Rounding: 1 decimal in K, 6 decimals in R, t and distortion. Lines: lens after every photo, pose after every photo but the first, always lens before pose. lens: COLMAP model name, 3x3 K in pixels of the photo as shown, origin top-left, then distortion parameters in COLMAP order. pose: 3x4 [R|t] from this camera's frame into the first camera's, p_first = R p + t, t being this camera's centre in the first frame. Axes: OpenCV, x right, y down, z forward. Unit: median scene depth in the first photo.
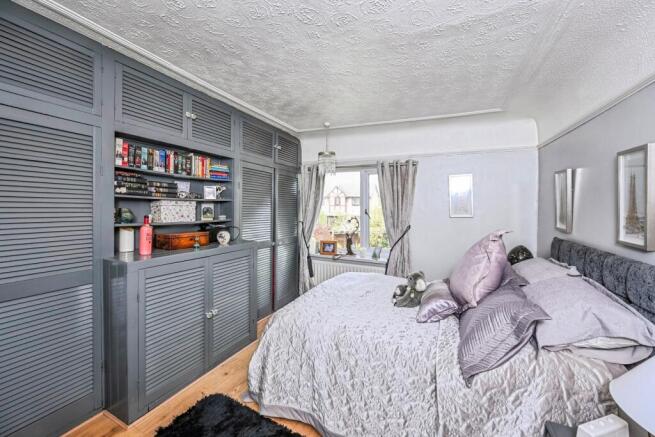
lens RADIAL K [[263.0, 0, 325.5], [0, 263.0, 205.1], [0, 0, 1]] dist [-0.008520, -0.000041]
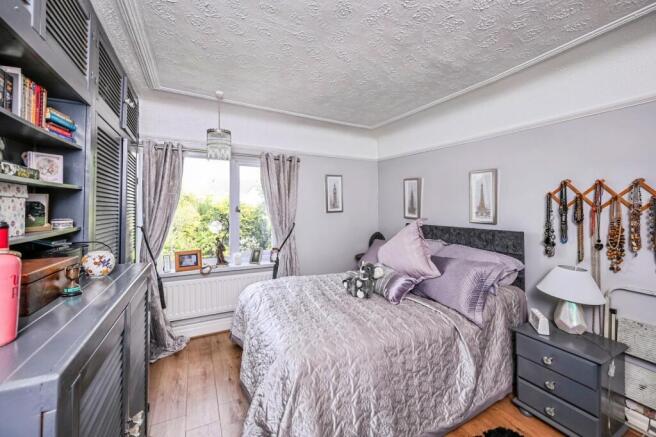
lens RADIAL K [[270.5, 0, 330.2], [0, 270.5, 197.5], [0, 0, 1]] dist [0.000191, -0.000014]
pose [[0.618835, 0.018566, 0.785302, -0.373309], [0.003295, 0.999651, -0.026230, 0.010562], [-0.785514, 0.018819, 0.618557, 0.253242]]
